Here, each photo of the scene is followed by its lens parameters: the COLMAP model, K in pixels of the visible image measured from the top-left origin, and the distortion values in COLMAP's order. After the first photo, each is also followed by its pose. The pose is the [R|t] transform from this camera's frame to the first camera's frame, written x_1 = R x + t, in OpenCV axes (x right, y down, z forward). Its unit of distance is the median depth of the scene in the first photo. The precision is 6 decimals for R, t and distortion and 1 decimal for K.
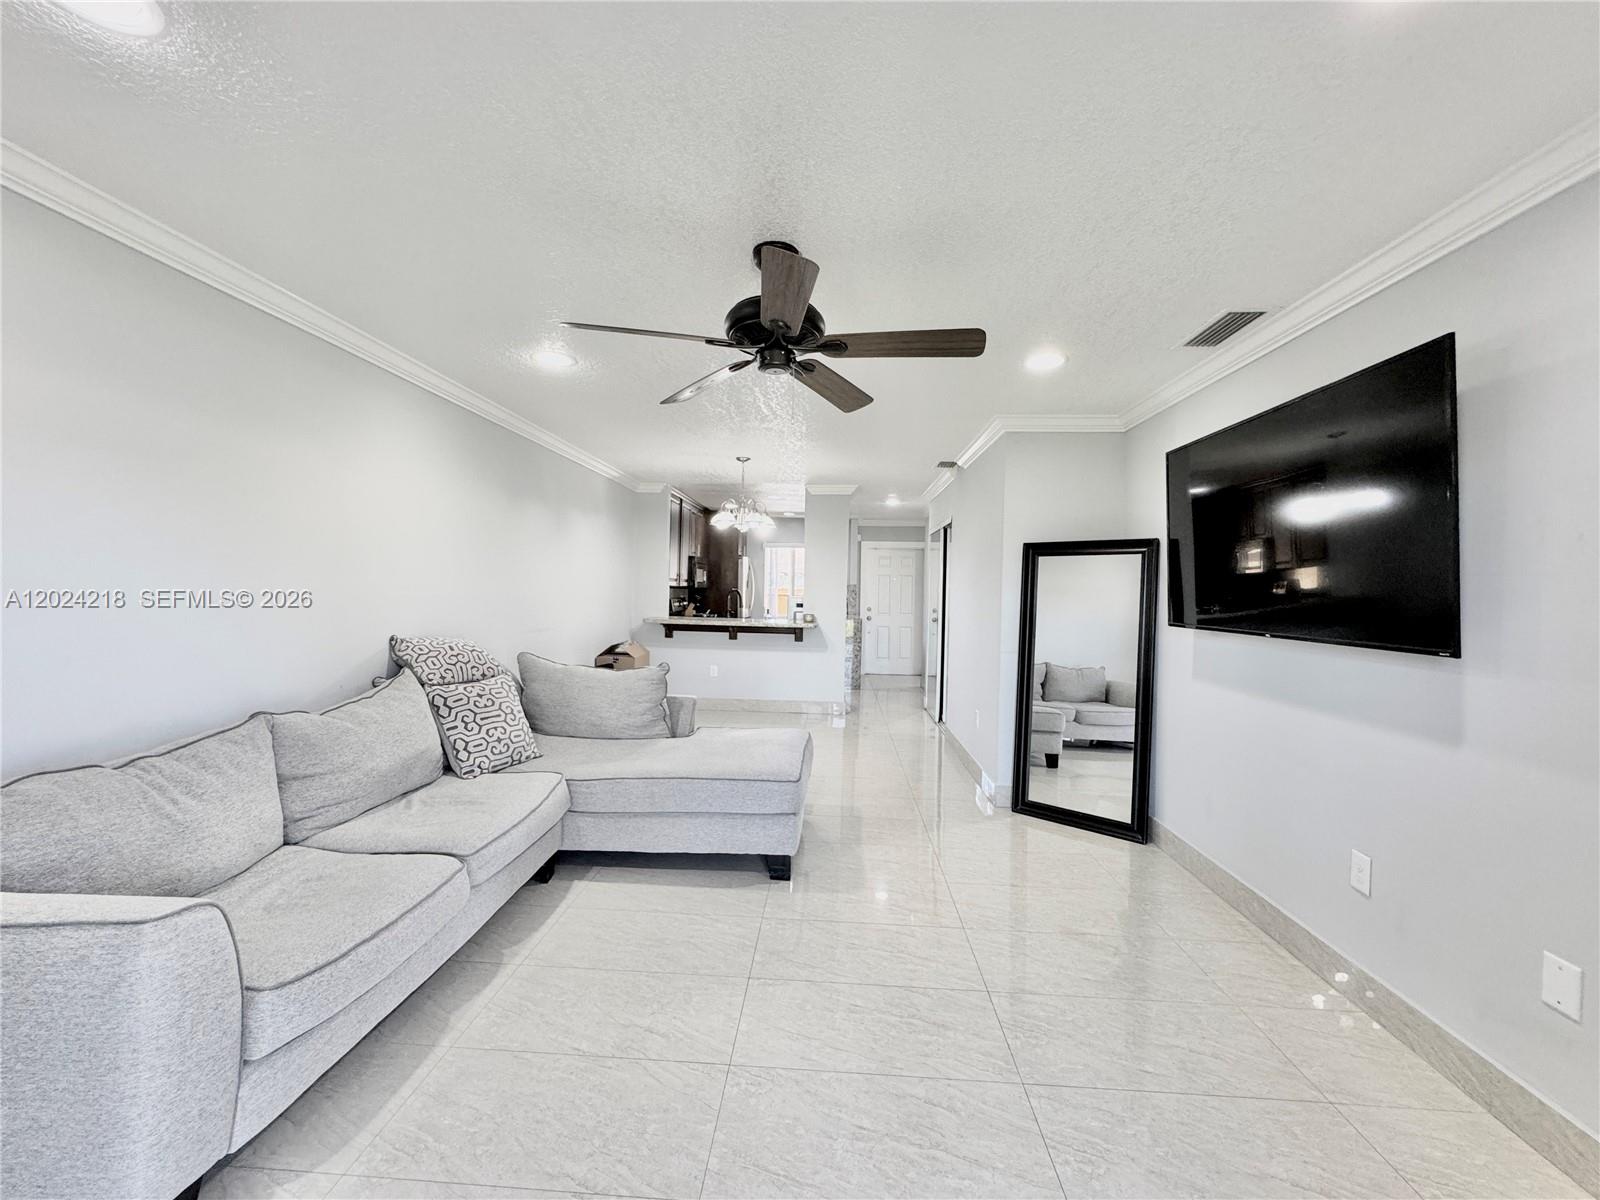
lens RADIAL K [[637.6, 0, 798.0], [0, 637.6, 604.1], [0, 0, 1]] dist [-0.003565, -0.000572]
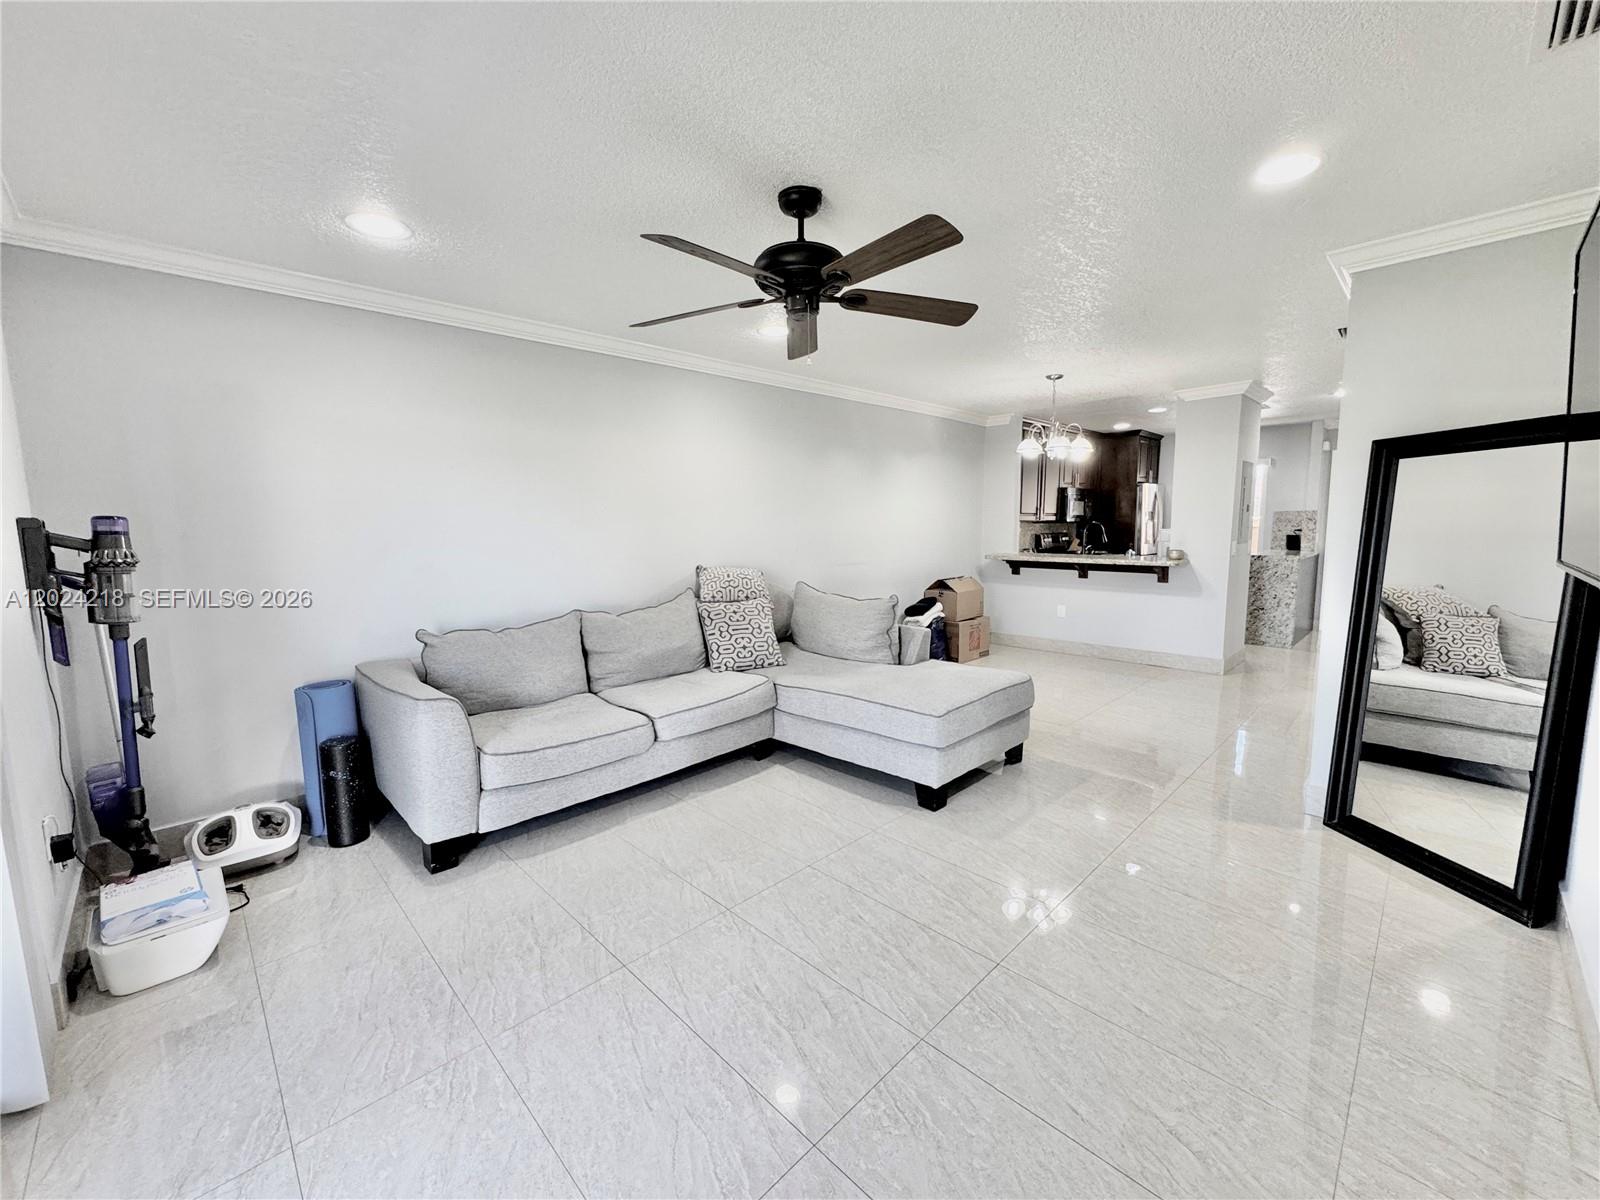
lens RADIAL K [[637.6, 0, 797.7], [0, 637.6, 602.0], [0, 0, 1]] dist [-0.003565, -0.000572]
pose [[0.743929, 0.051429, -0.666276, 0.465428], [0.011423, 0.995910, 0.089627, 0.007724], [0.668161, -0.074287, 0.740299, 0.123578]]
